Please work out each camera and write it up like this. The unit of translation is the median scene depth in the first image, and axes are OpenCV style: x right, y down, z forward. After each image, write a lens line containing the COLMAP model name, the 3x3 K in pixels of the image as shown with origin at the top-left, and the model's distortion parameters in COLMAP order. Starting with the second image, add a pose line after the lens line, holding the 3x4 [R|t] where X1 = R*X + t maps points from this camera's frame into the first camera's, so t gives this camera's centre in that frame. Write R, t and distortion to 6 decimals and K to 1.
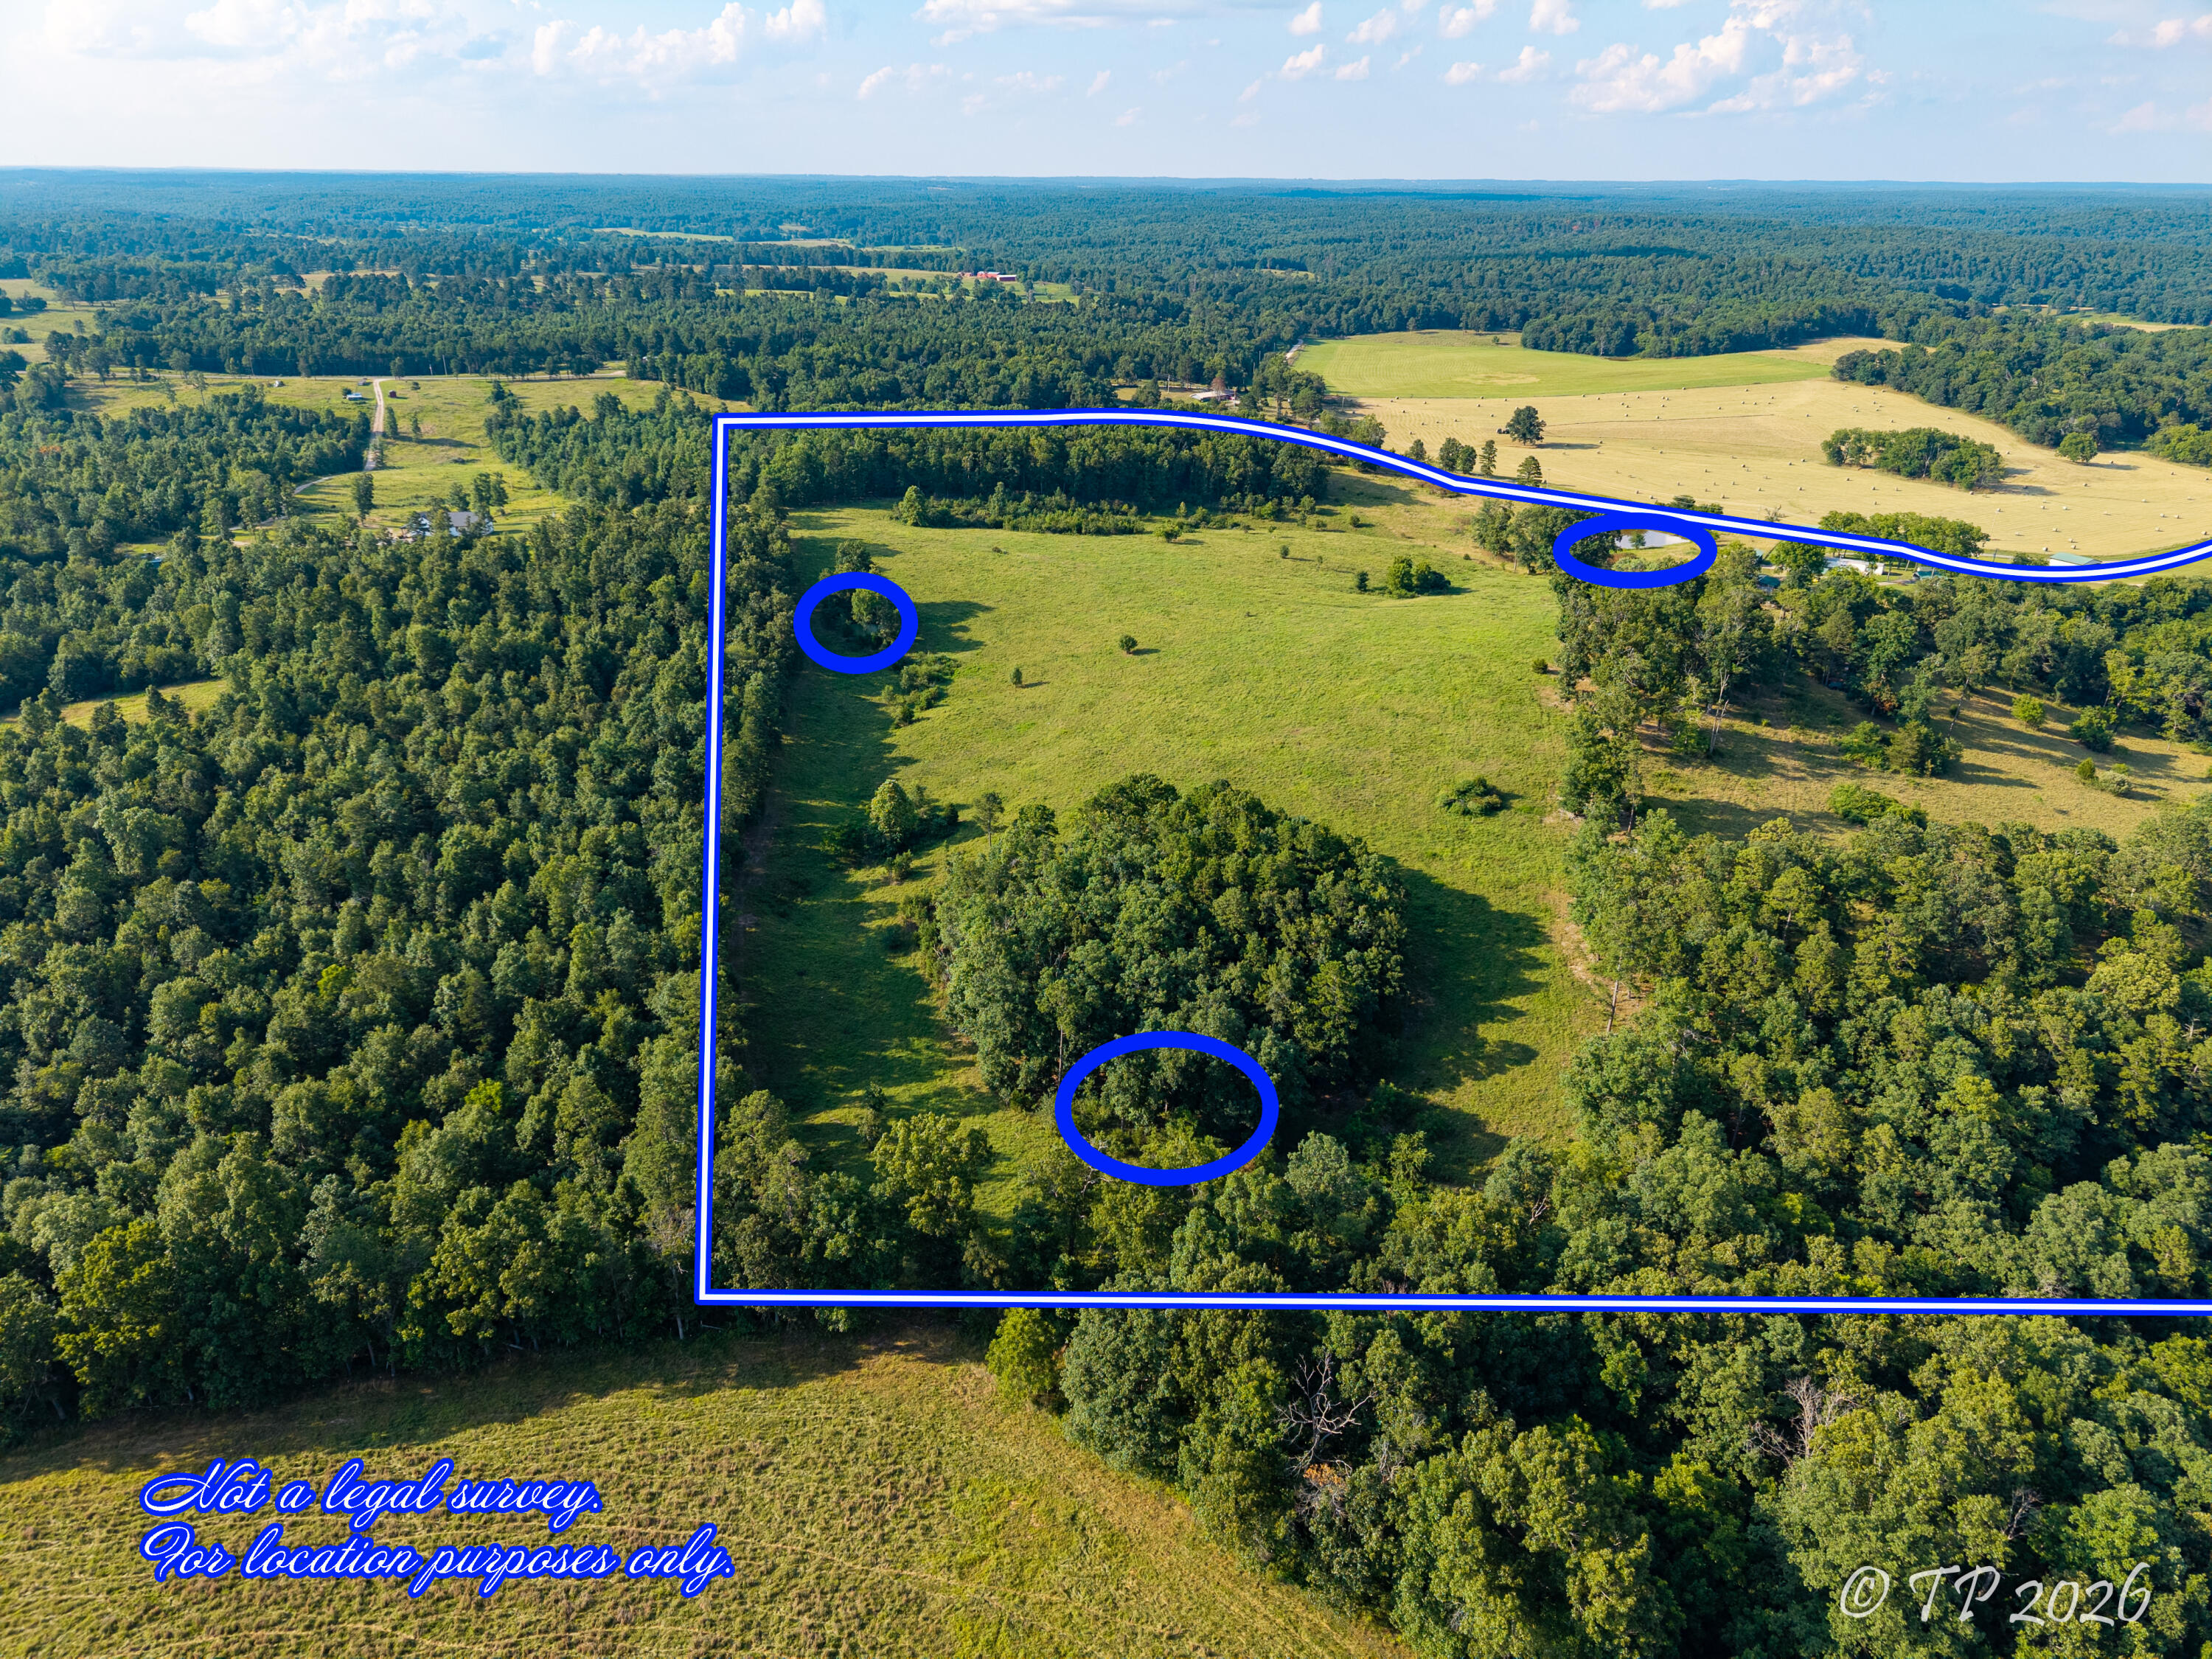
lens RADIAL K [[1462.6, 0, 1110.2], [0, 1462.6, 825.7], [0, 0, 1]] dist [0.012081, -0.017904]
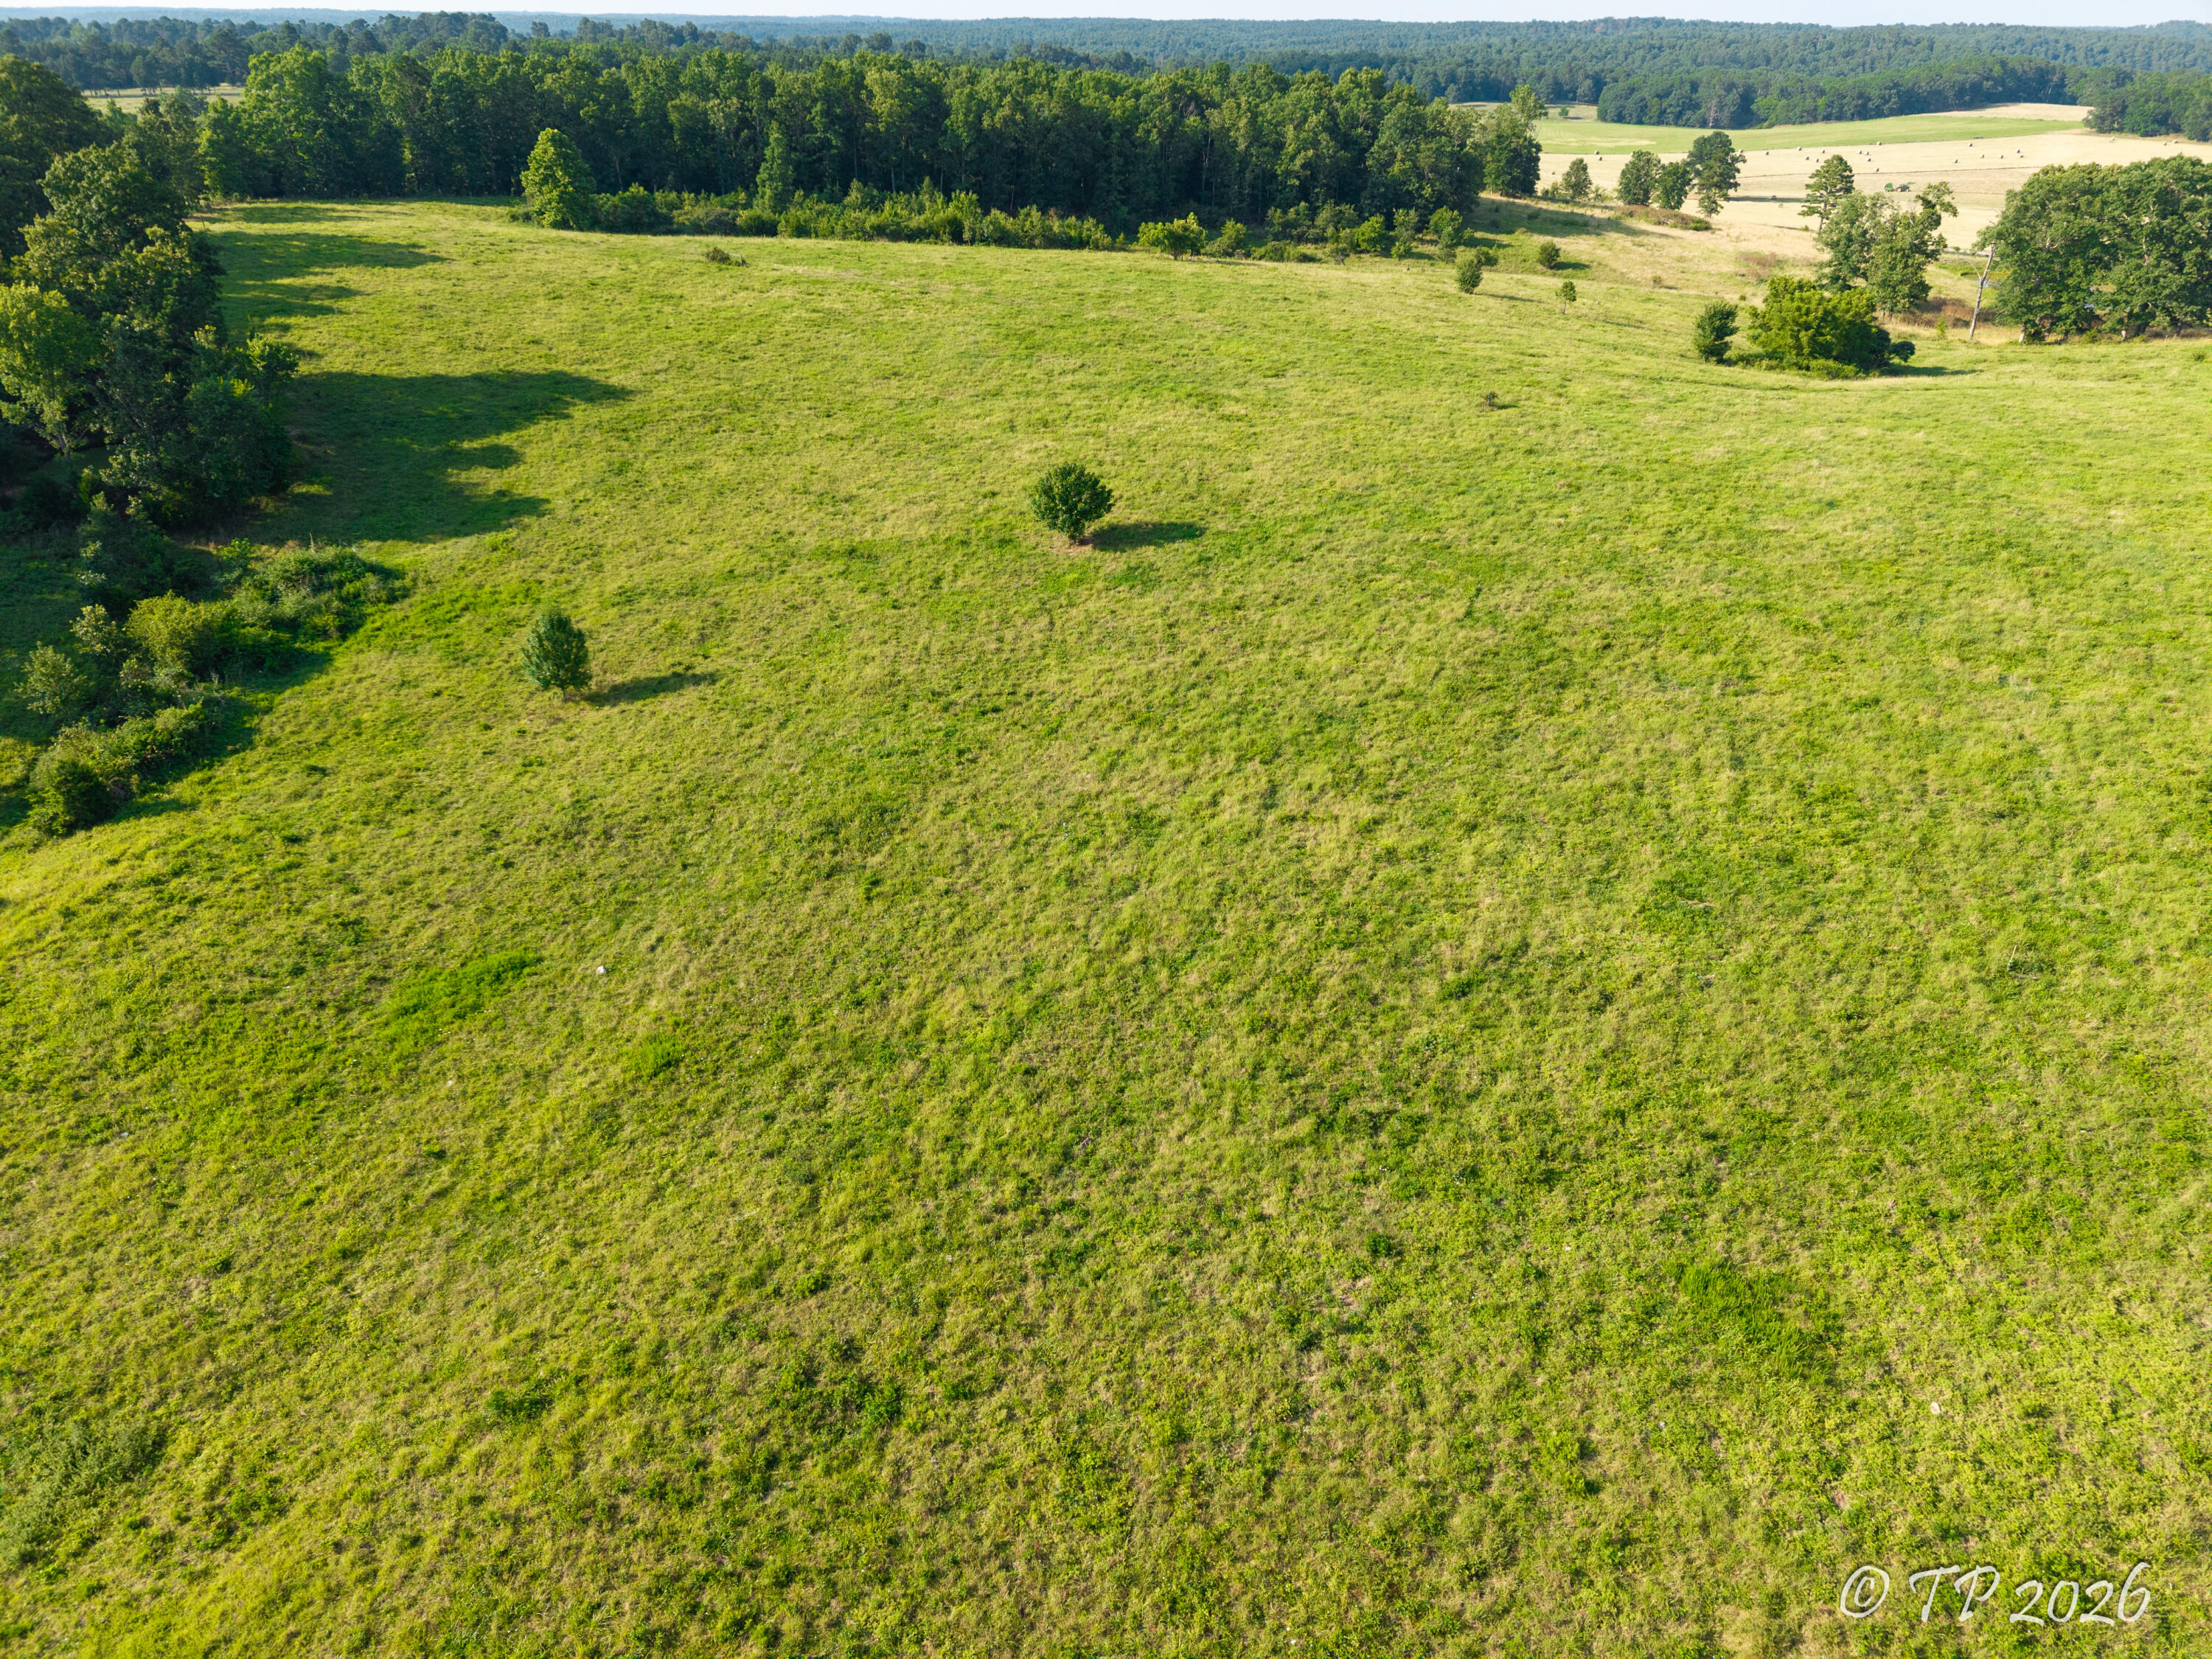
lens RADIAL K [[1489.0, 0, 1097.8], [0, 1489.0, 821.8], [0, 0, 1]] dist [0.071046, -0.089384]
pose [[0.999742, -0.011916, 0.019330, 0.007681], [0.010516, 0.997421, 0.070998, -0.062758], [-0.020126, -0.070777, 0.997289, 0.527300]]
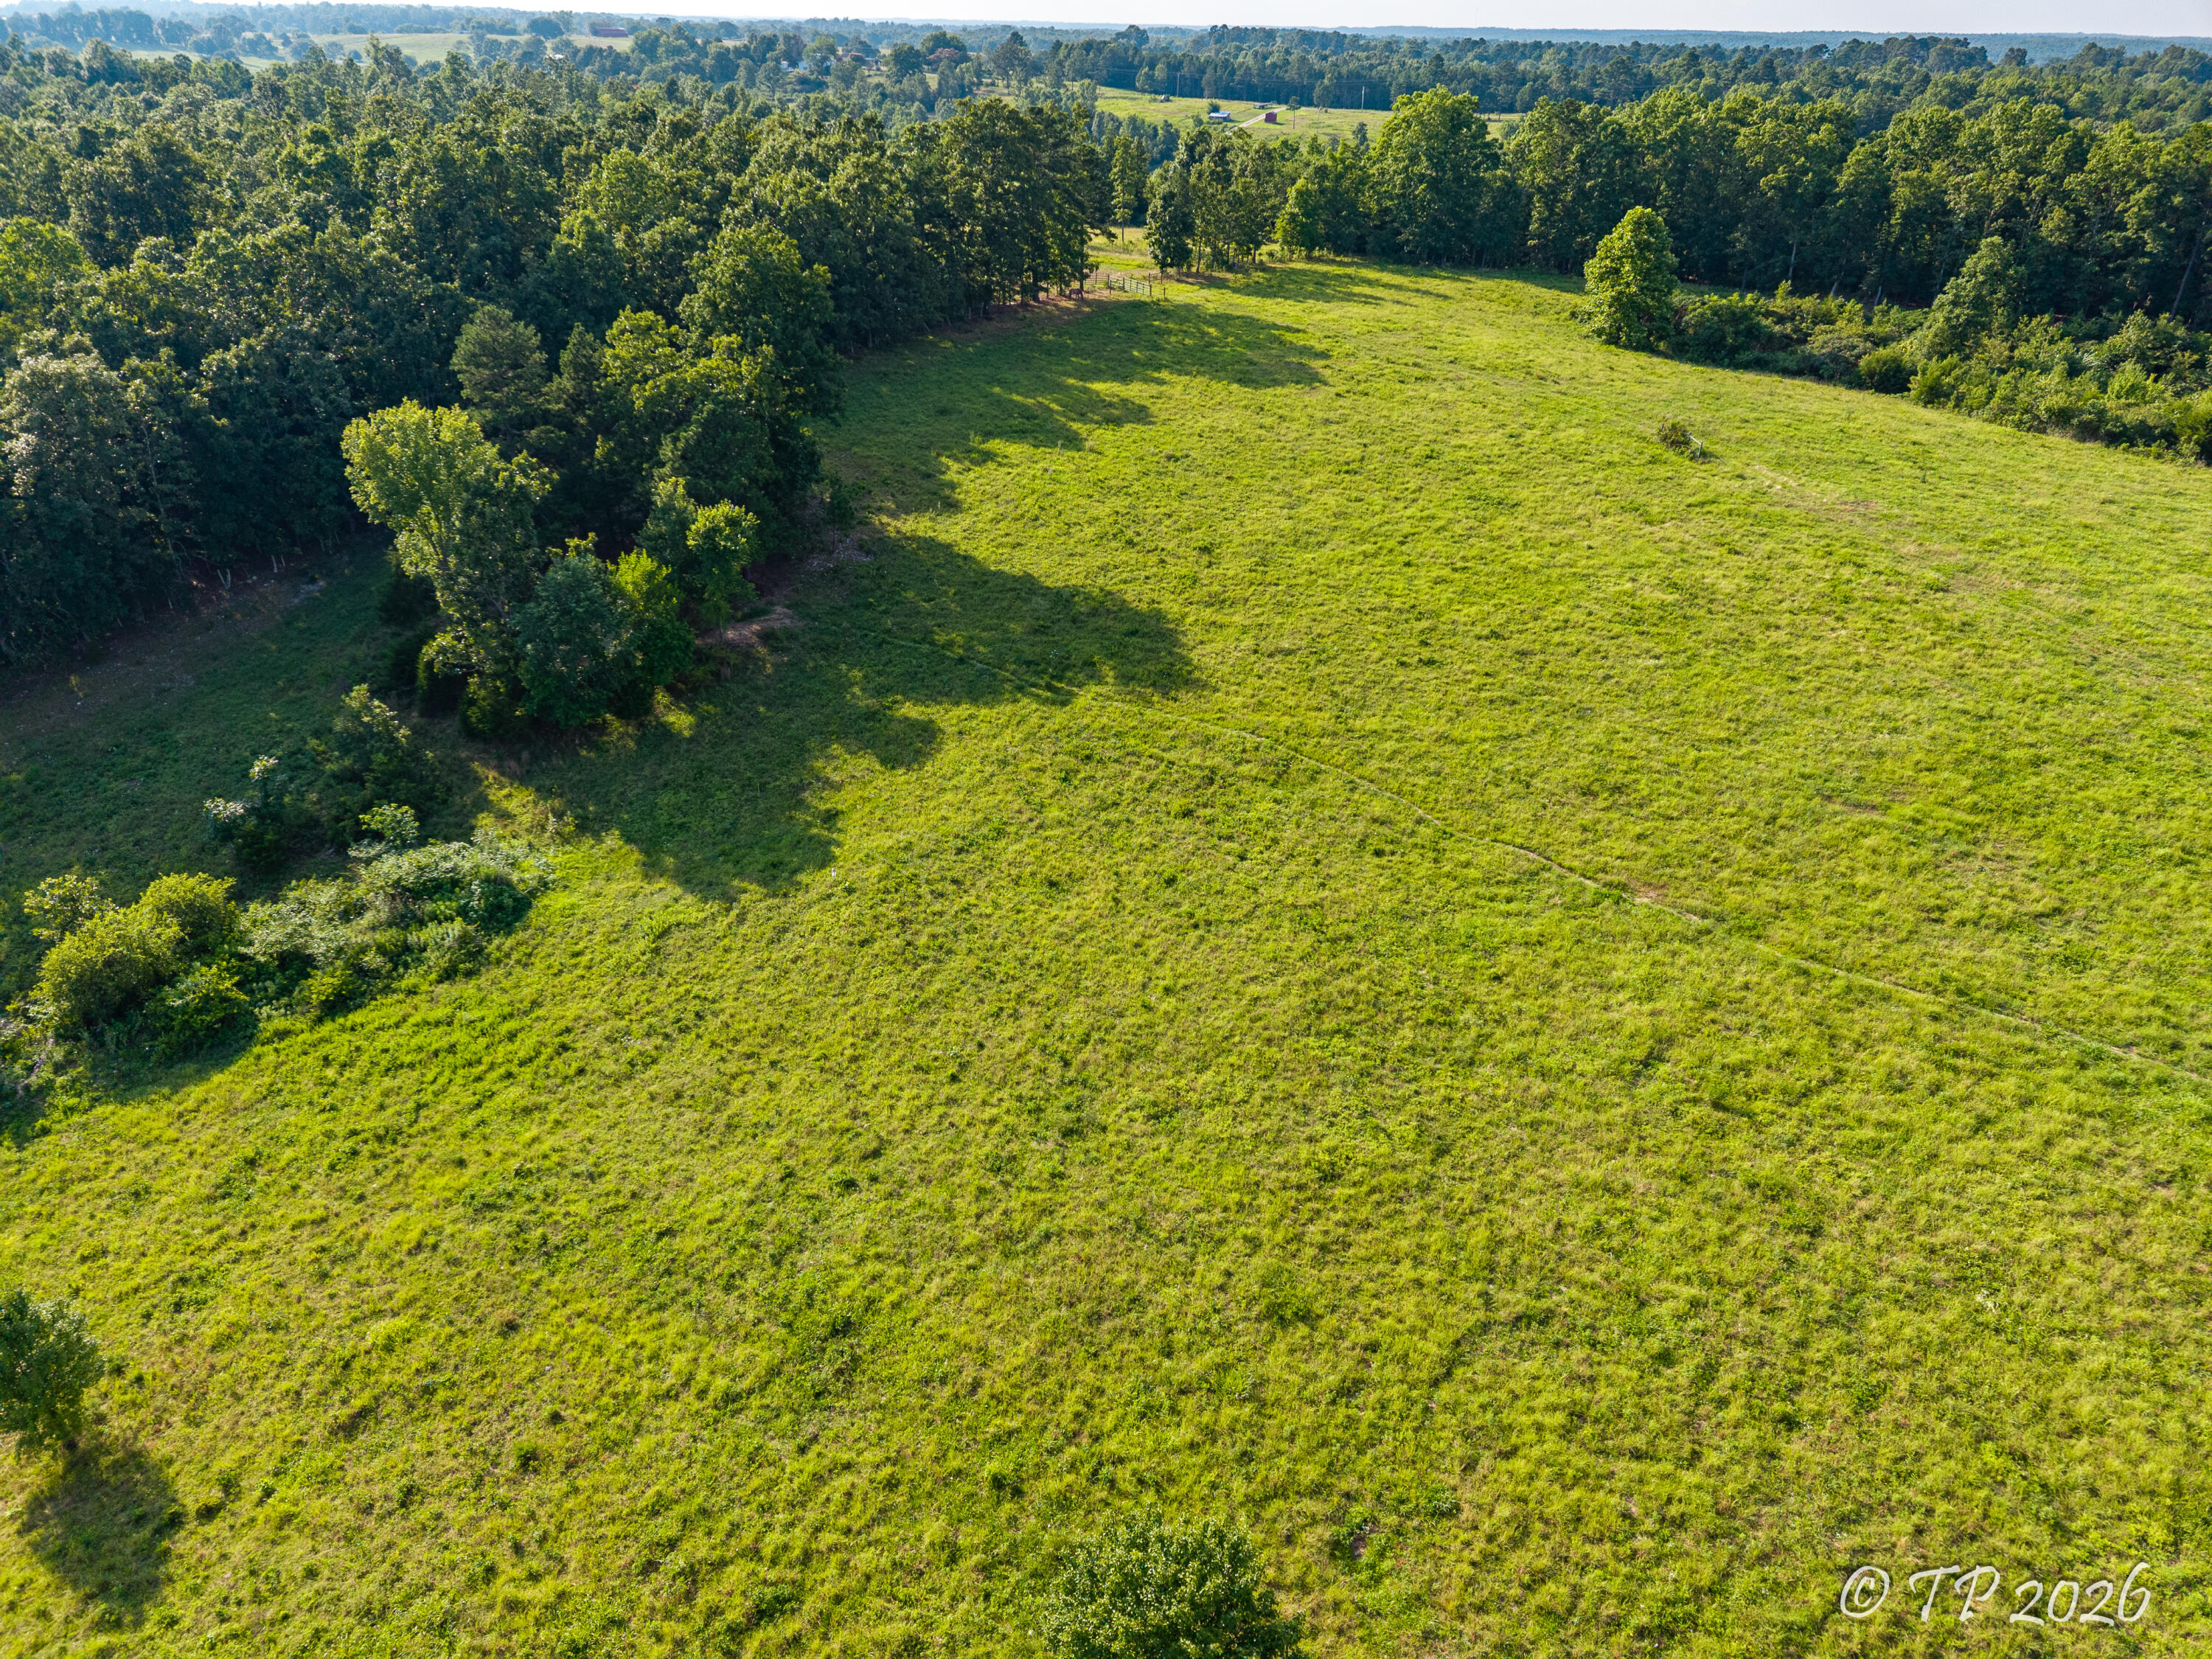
lens RADIAL K [[1503.0, 0, 1069.5], [0, 1503.0, 825.3], [0, 0, 1]] dist [0.039400, -0.036562]
pose [[0.667168, 0.354127, -0.655348, 0.032485], [-0.311029, 0.931843, 0.186897, -0.126186], [0.676867, 0.079141, 0.731839, 0.658690]]
